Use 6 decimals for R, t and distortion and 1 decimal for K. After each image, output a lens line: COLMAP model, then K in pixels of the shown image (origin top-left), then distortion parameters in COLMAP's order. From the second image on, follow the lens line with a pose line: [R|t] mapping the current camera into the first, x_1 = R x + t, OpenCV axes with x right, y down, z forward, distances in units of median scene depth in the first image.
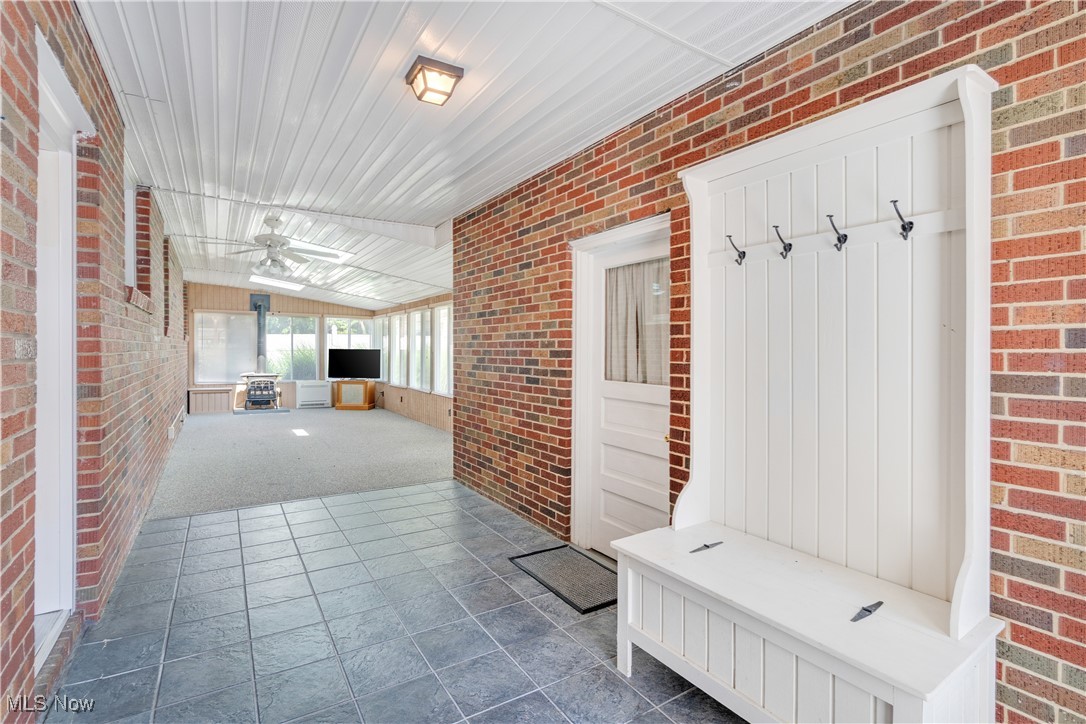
lens RADIAL K [[495.6, 0, 551.2], [0, 495.6, 359.6], [0, 0, 1]] dist [-0.005191, 0.001097]
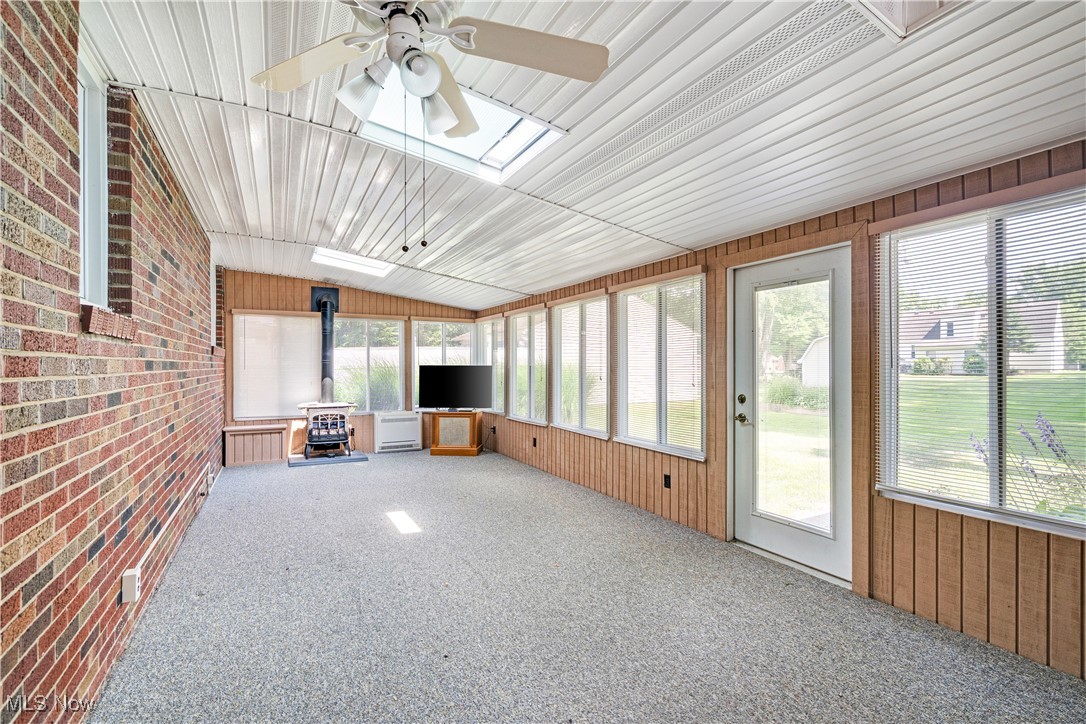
lens RADIAL K [[495.6, 0, 541.2], [0, 495.6, 365.4], [0, 0, 1]] dist [-0.005191, 0.001097]
pose [[0.994848, -0.011632, -0.100705, -0.220737], [0.009844, 0.999785, -0.018241, -0.008320], [0.100896, 0.017155, 0.994749, 0.346793]]
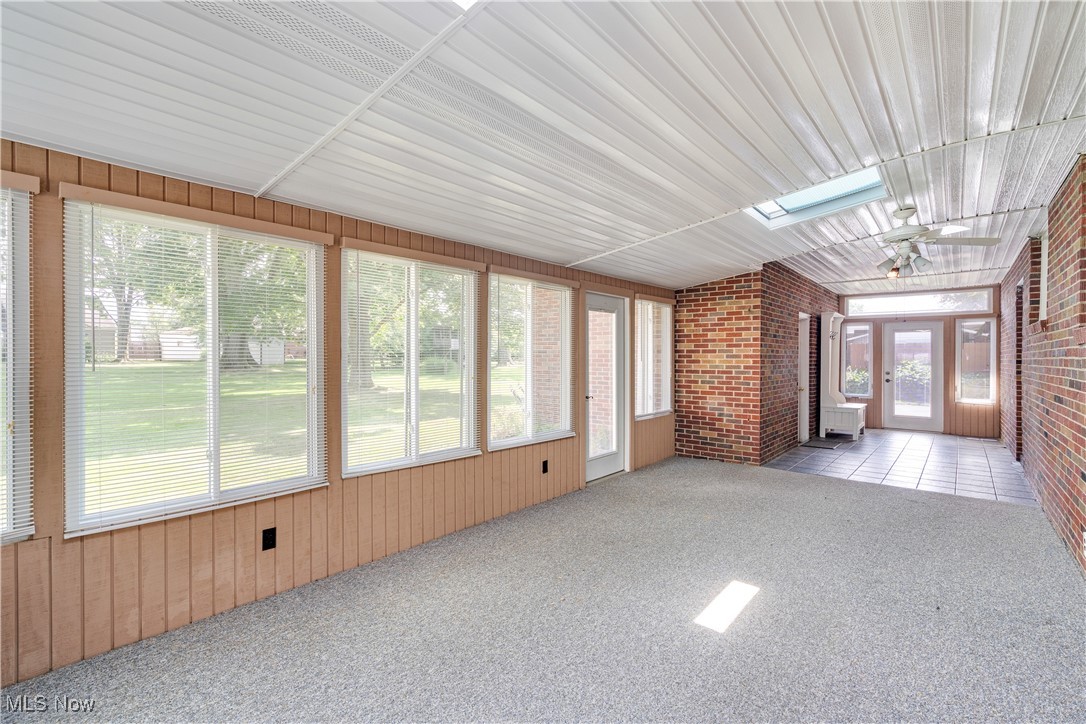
lens RADIAL K [[495.6, 0, 550.3], [0, 495.6, 360.9], [0, 0, 1]] dist [-0.005191, 0.001097]
pose [[-0.284933, -0.014991, 0.958430, -0.624808], [0.011516, 0.999752, 0.019061, -0.024136], [-0.958478, 0.016468, -0.284690, 0.944776]]
